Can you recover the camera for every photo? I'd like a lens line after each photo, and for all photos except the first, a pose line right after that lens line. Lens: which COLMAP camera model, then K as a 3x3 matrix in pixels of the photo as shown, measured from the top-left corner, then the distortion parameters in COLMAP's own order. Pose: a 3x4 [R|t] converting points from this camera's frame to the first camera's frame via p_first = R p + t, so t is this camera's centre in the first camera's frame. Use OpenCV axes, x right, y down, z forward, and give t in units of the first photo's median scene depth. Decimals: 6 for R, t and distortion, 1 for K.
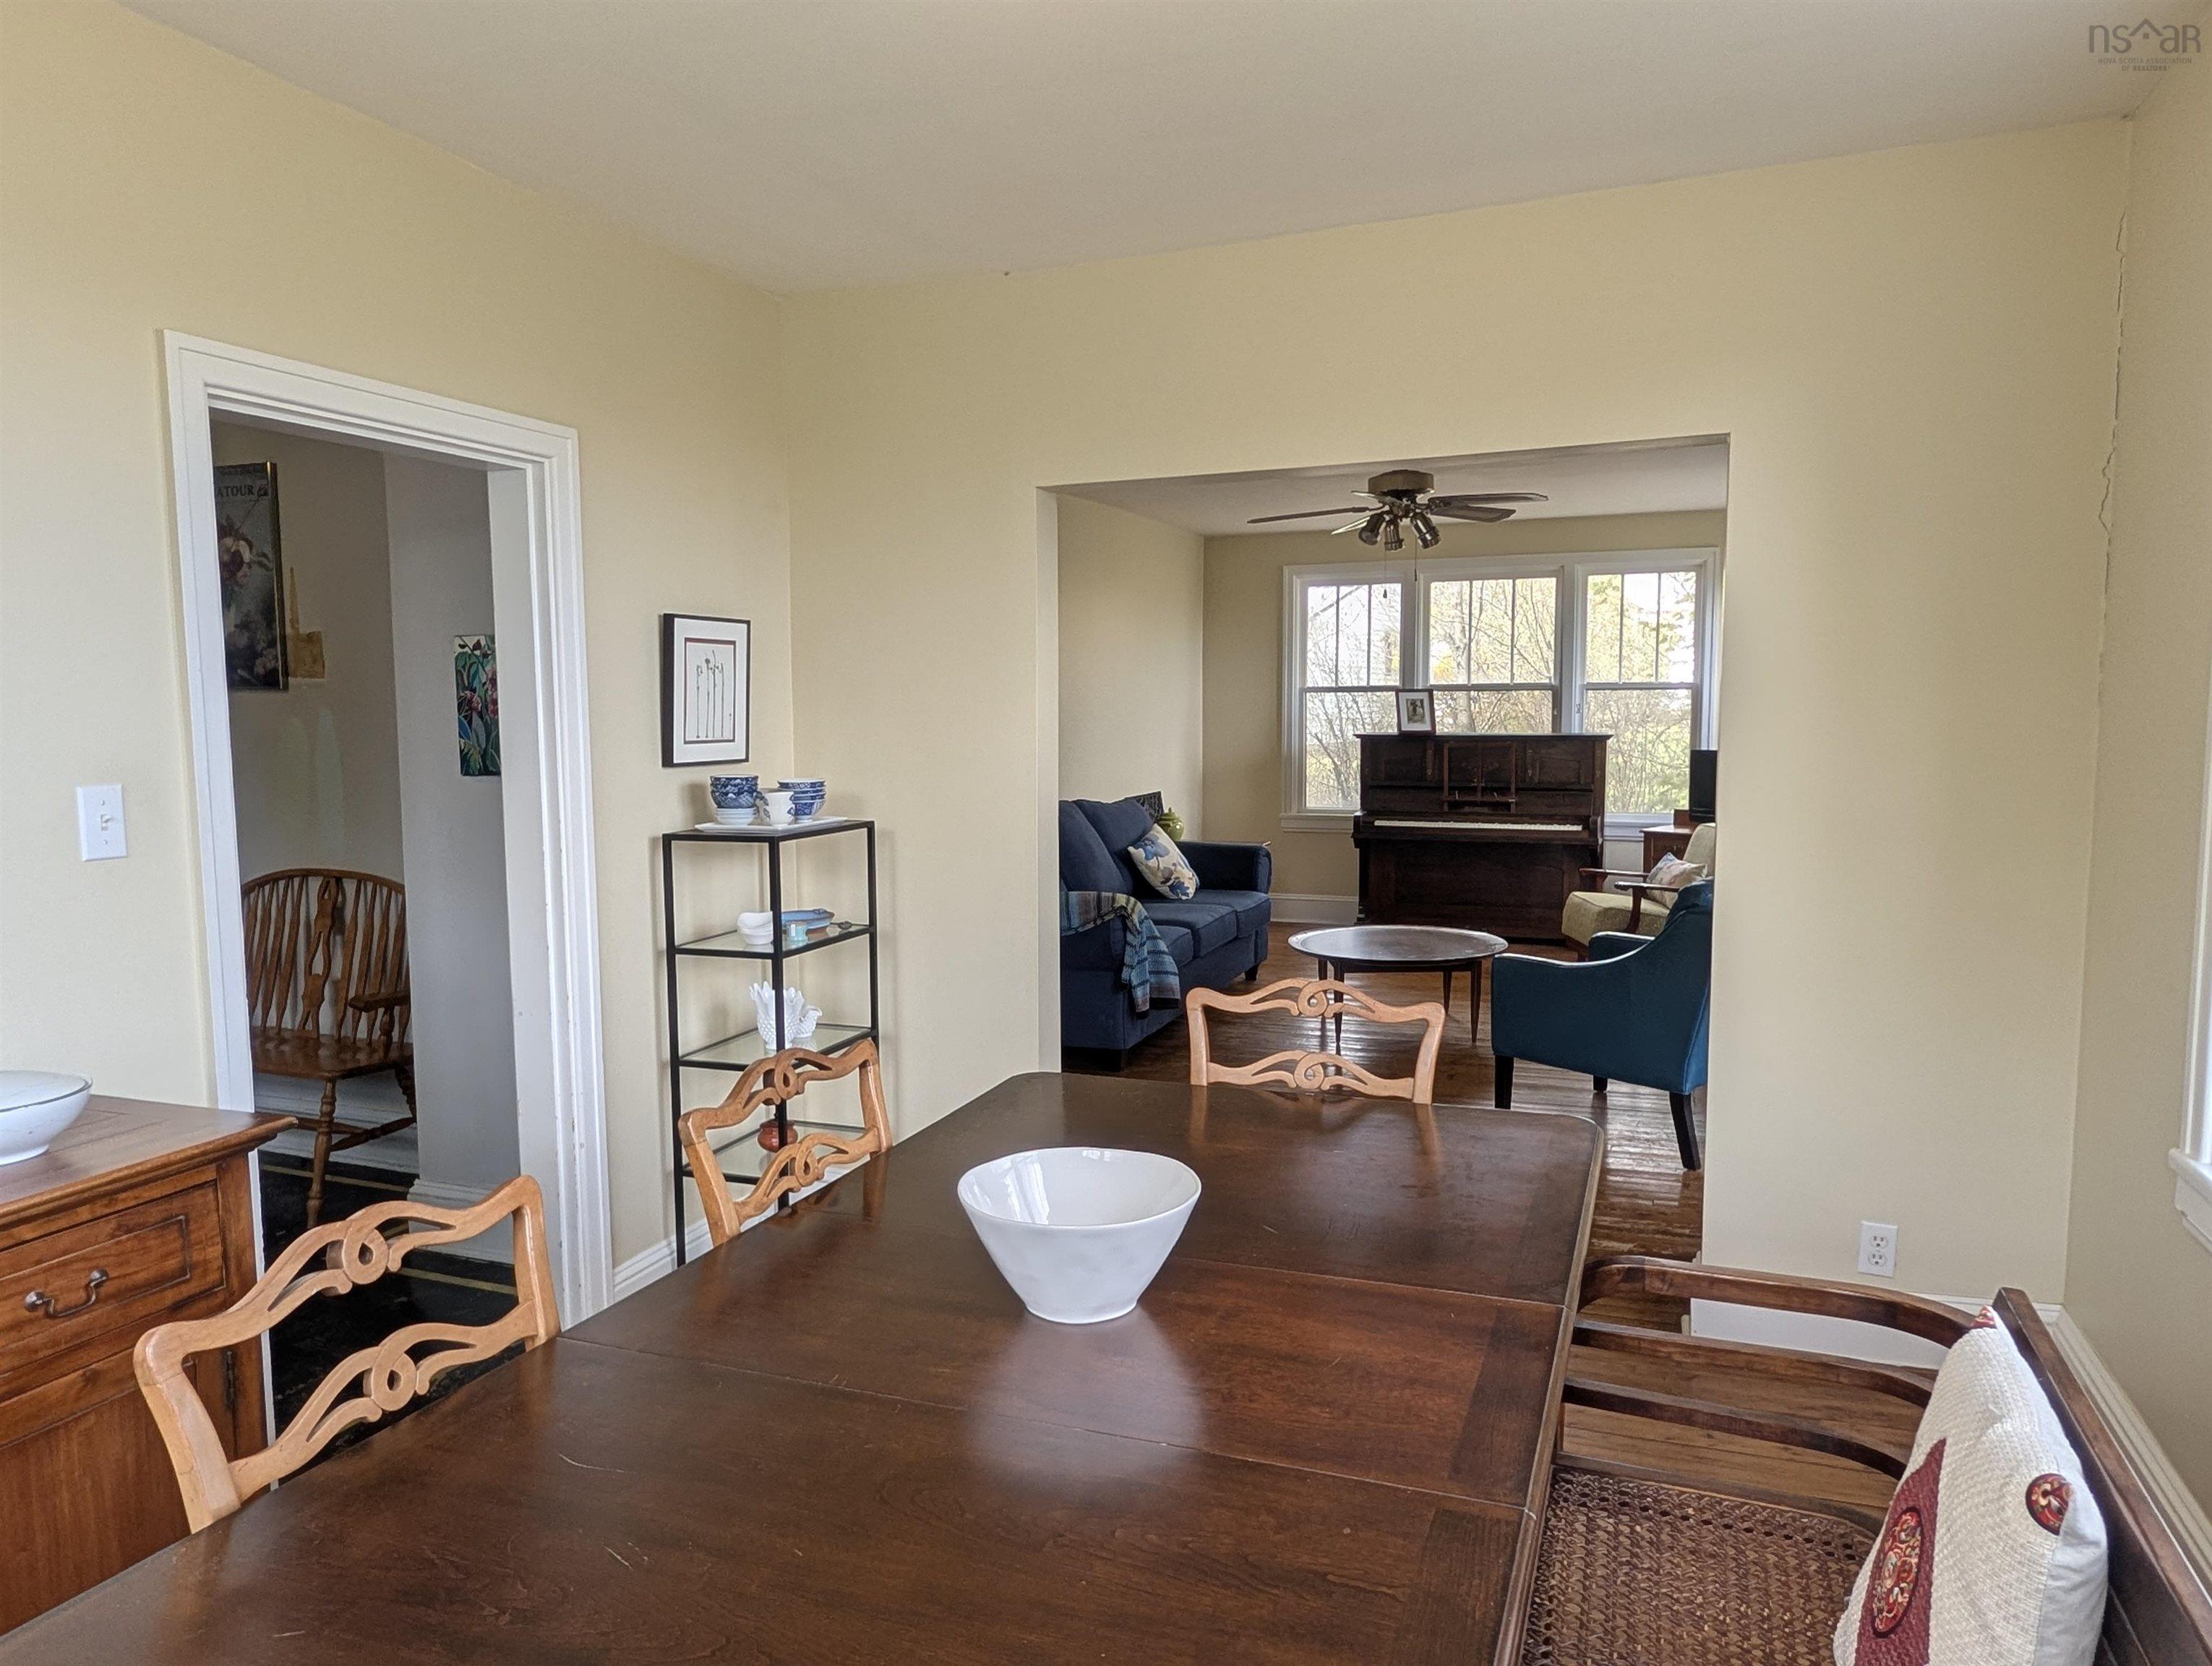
lens RADIAL K [[1462.4, 0, 1123.7], [0, 1462.4, 844.9], [0, 0, 1]] dist [0.001372, 0.002924]
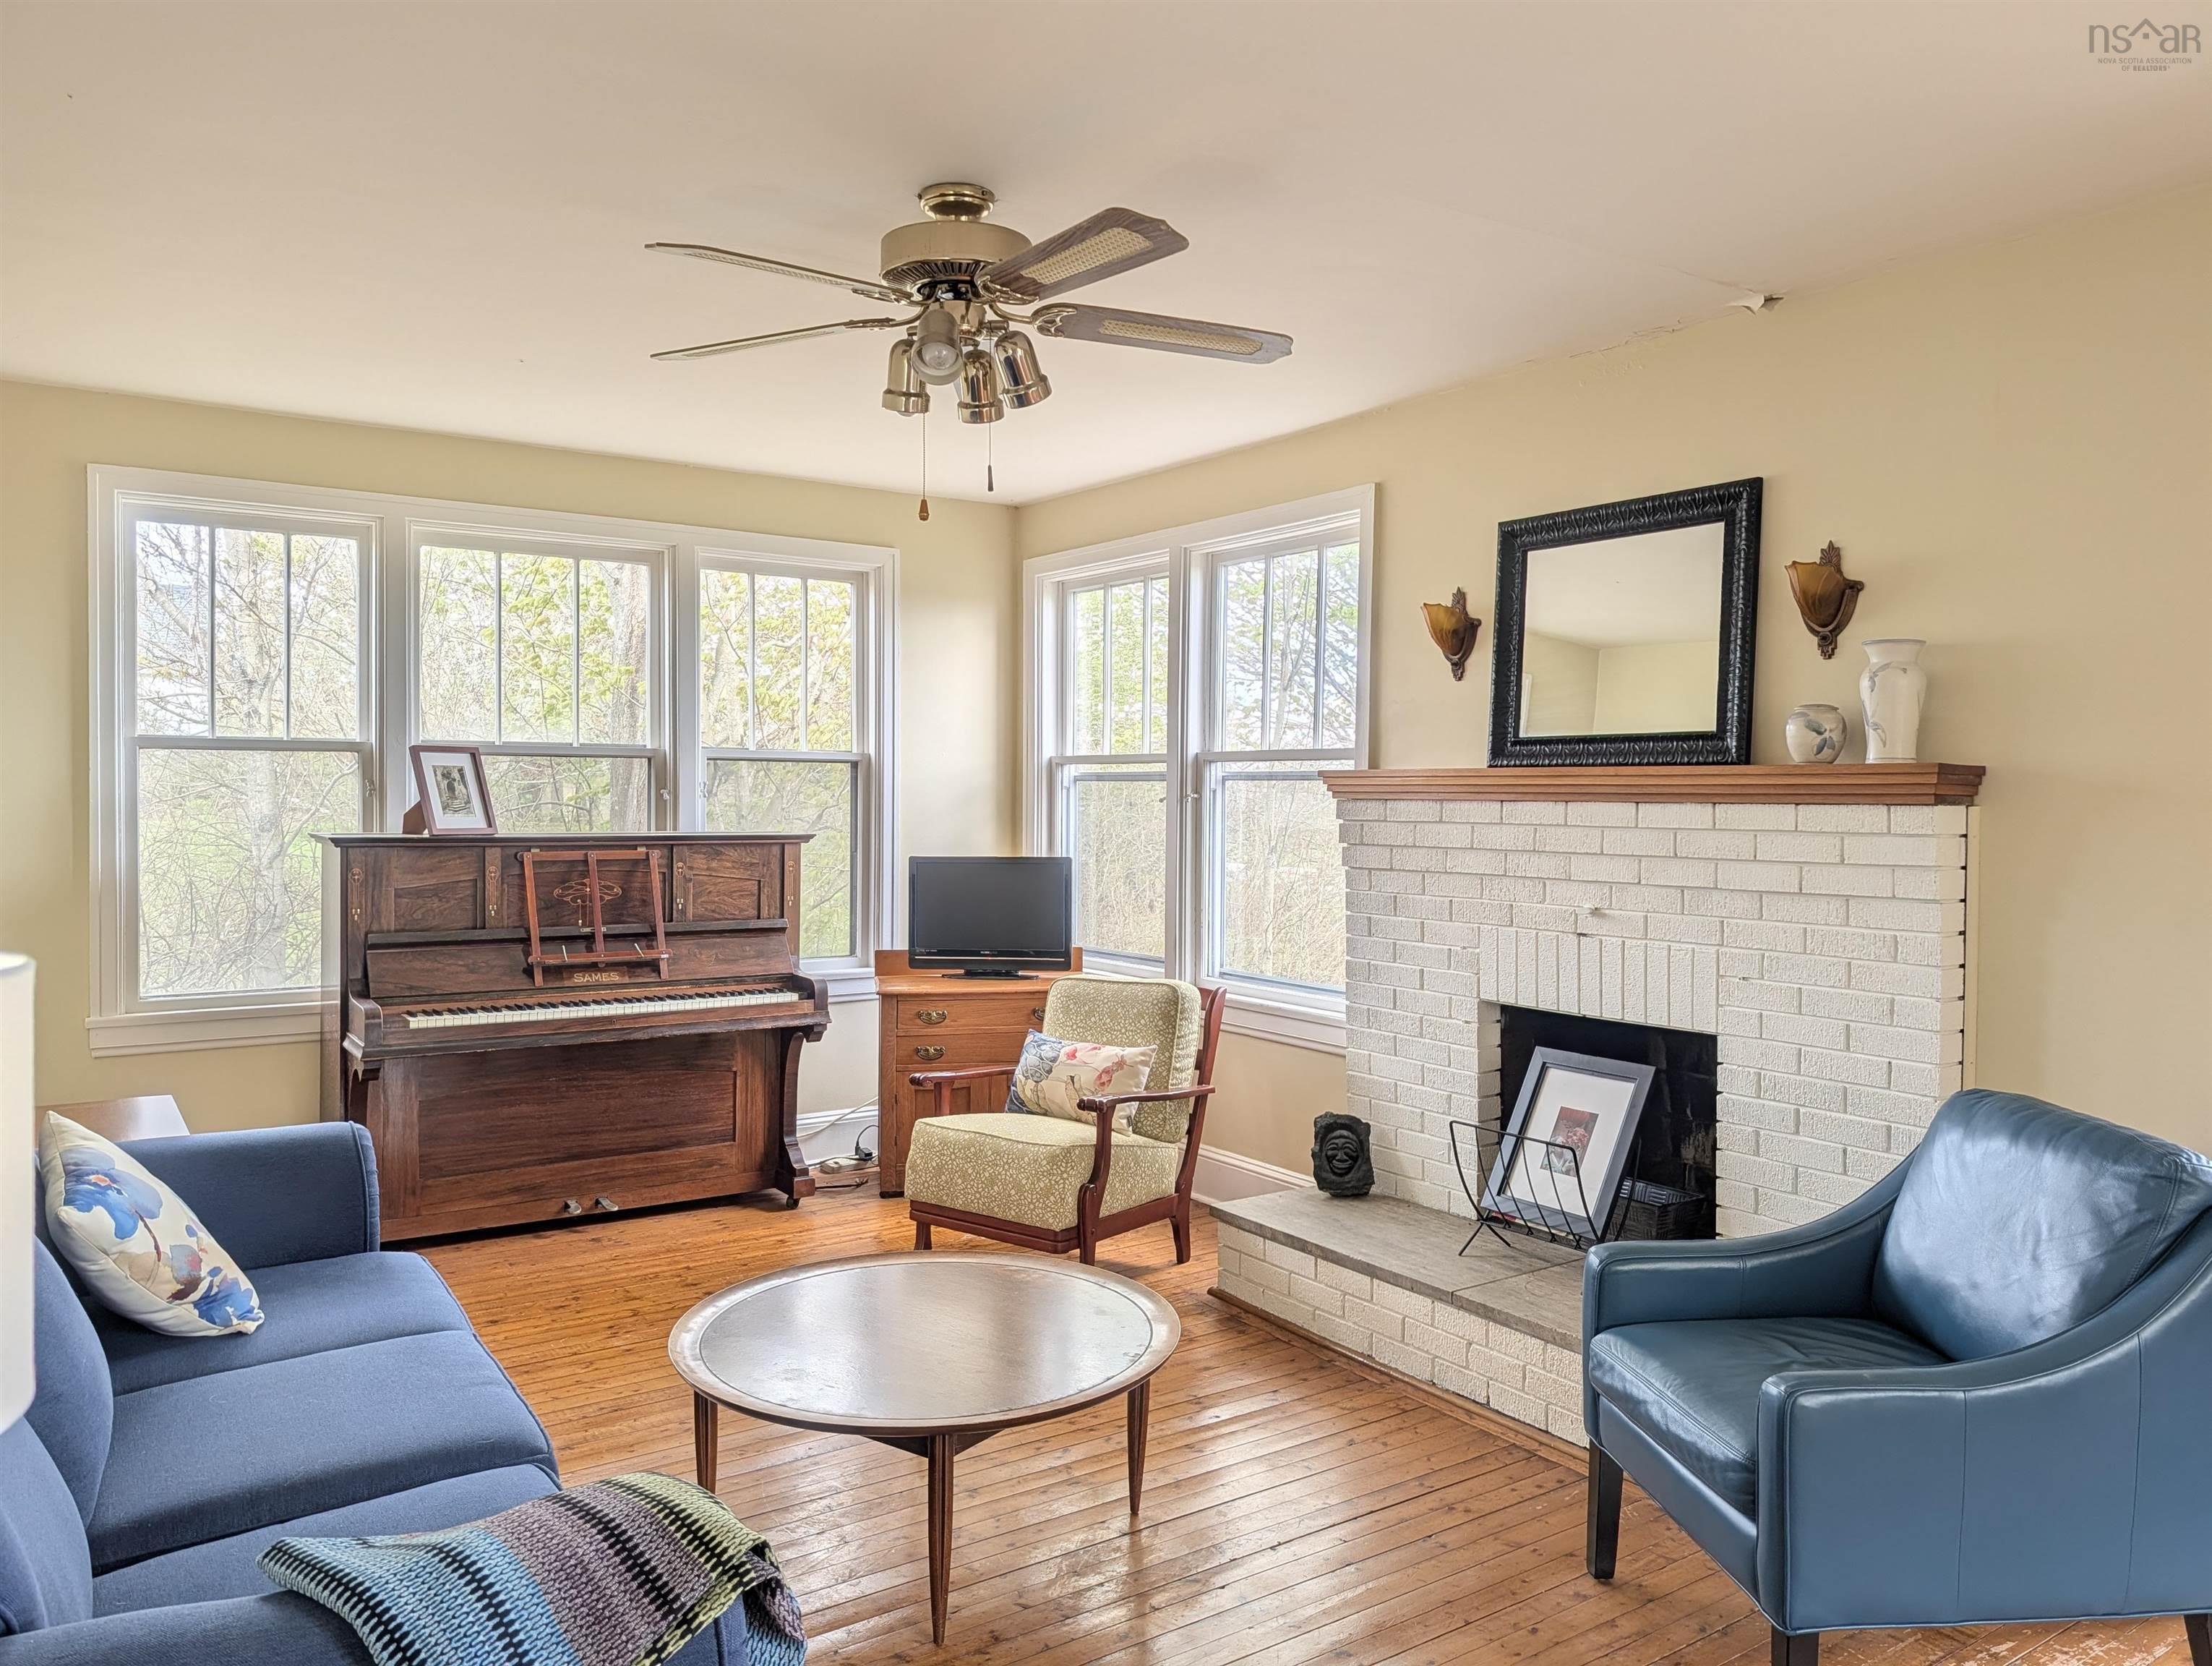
lens RADIAL K [[1589.4, 0, 1113.3], [0, 1589.4, 830.6], [0, 0, 1]] dist [0.022328, -0.019459]
pose [[0.567467, -0.008777, 0.823349, -0.127408], [0.068181, 0.997010, -0.036363, -0.043834], [-0.820568, 0.076771, 0.566369, 0.521163]]
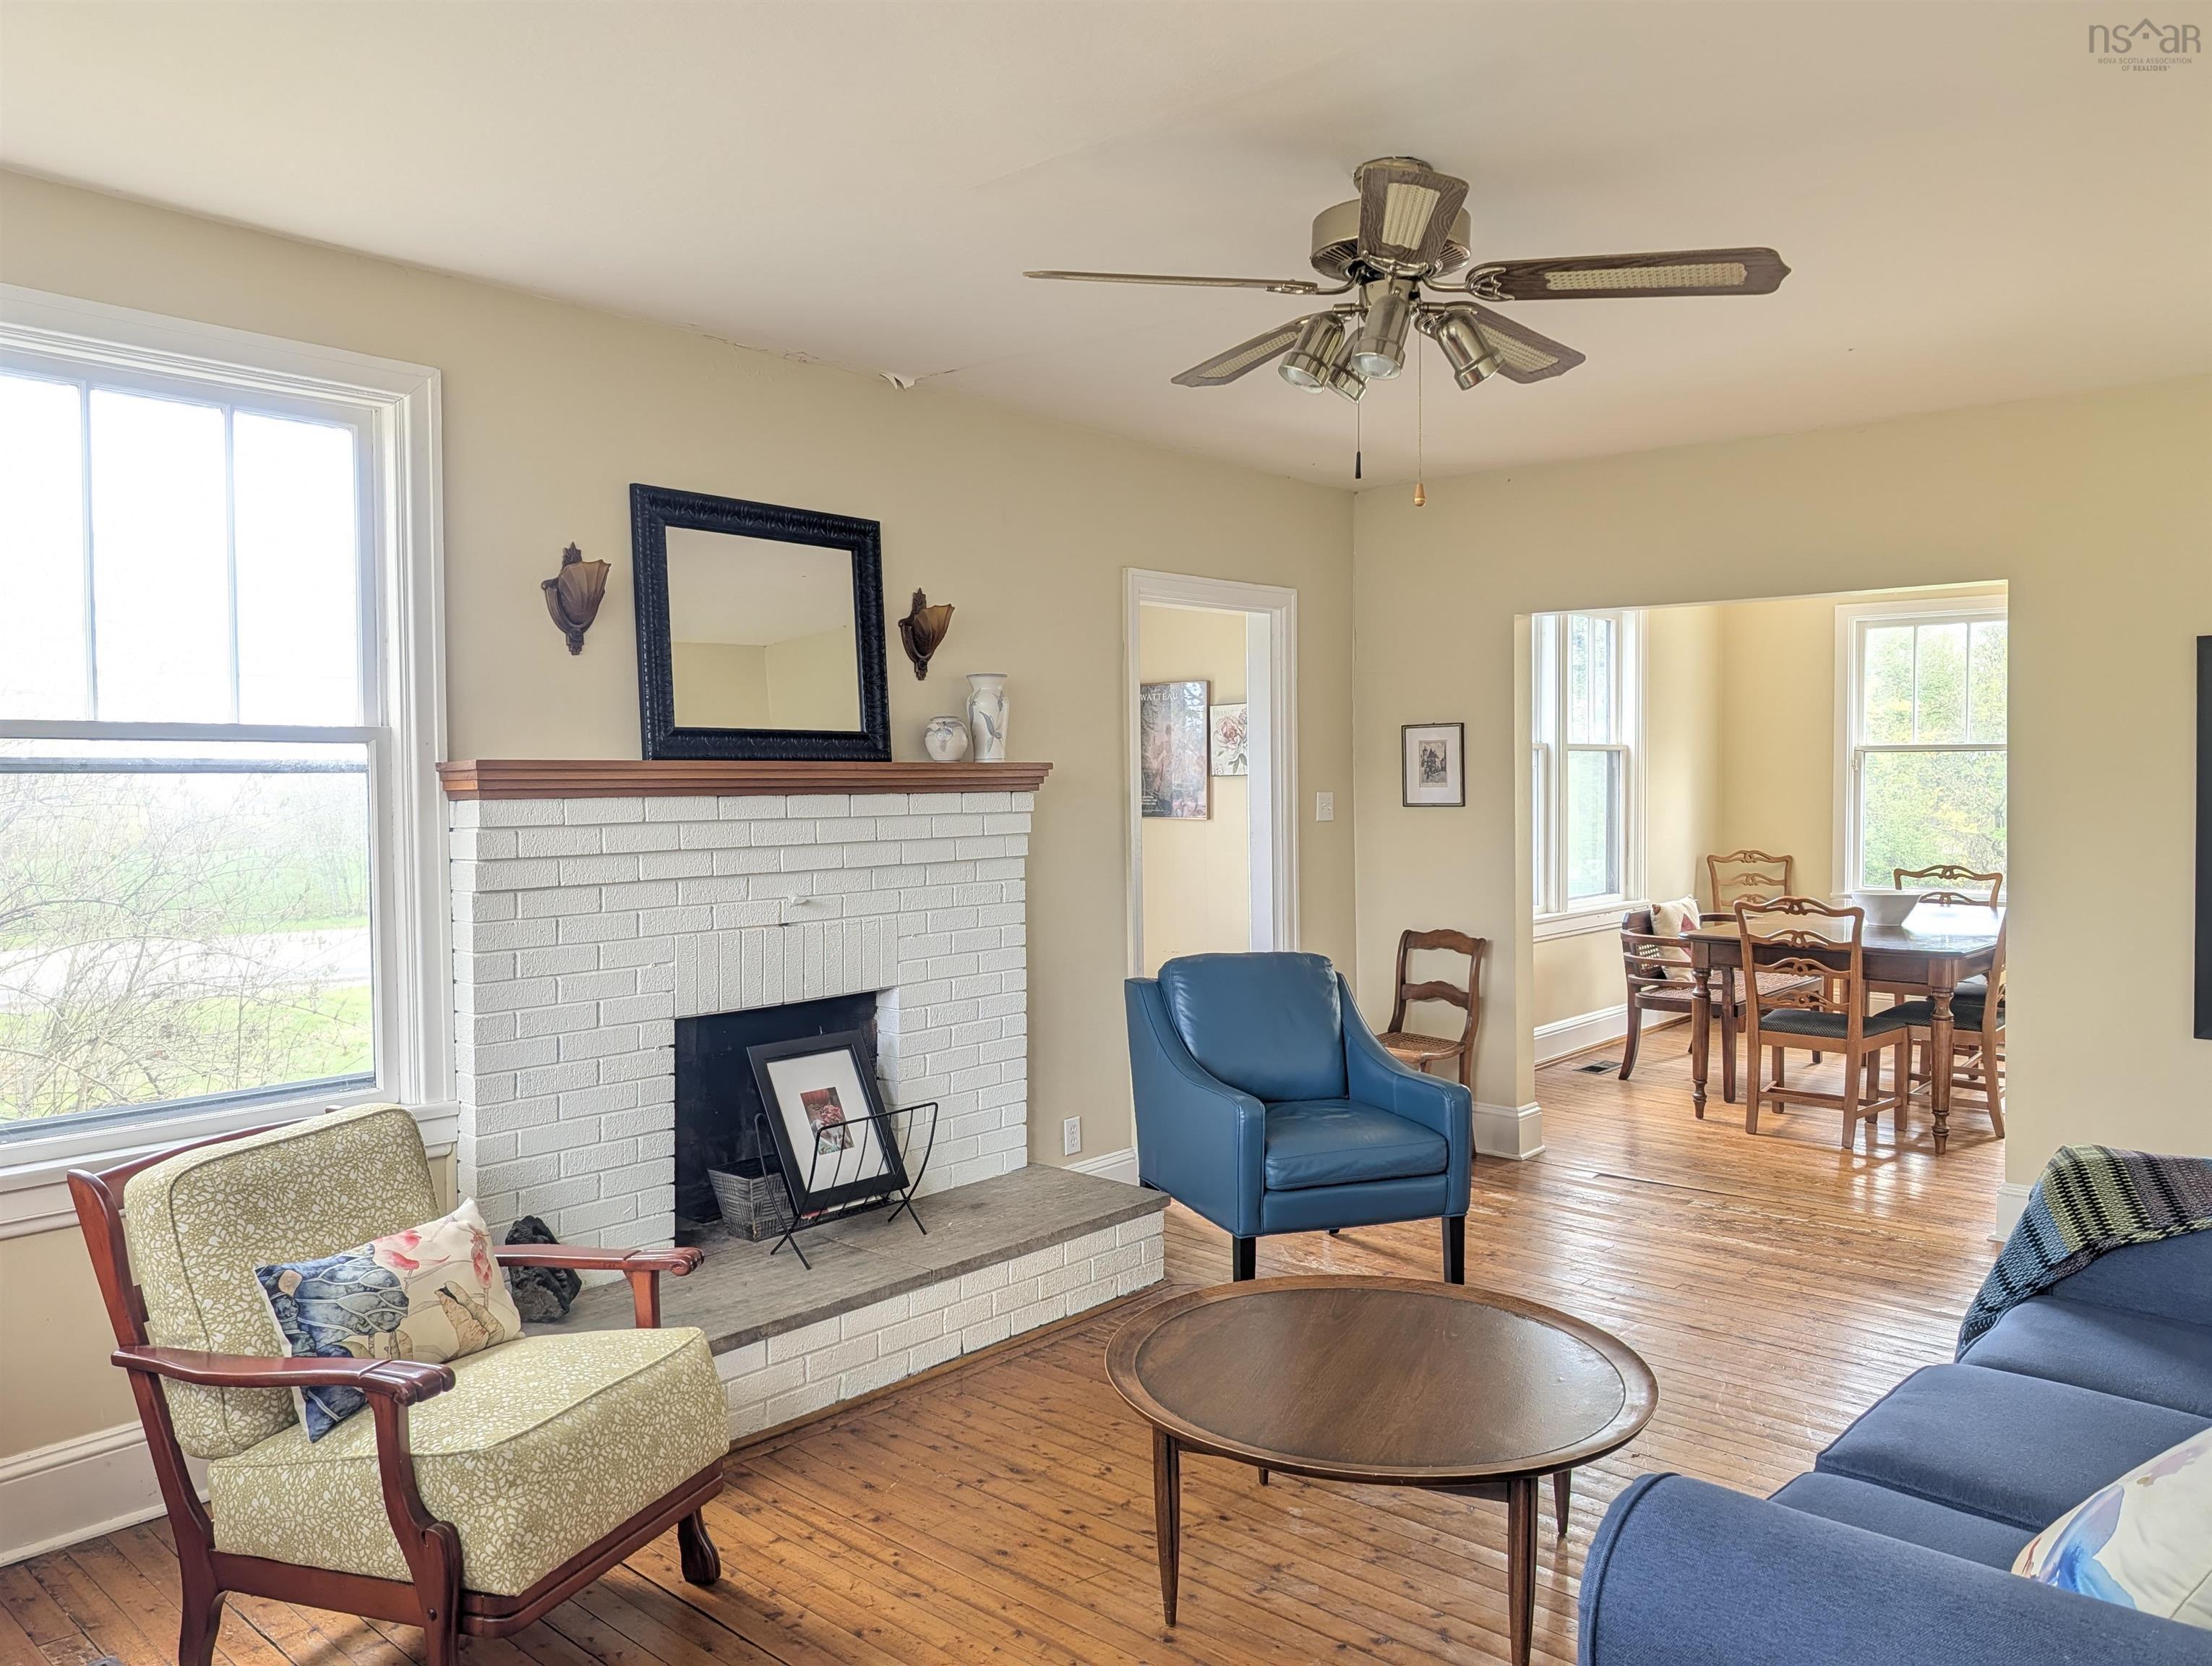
lens RADIAL K [[1589.4, 0, 1109.3], [0, 1589.4, 819.4], [0, 0, 1]] dist [0.022328, -0.019459]
pose [[-0.937682, 0.000673, 0.347494, 0.078897], [0.043561, 0.992337, 0.115623, -0.103918], [-0.344753, 0.123555, -0.930526, 1.086407]]
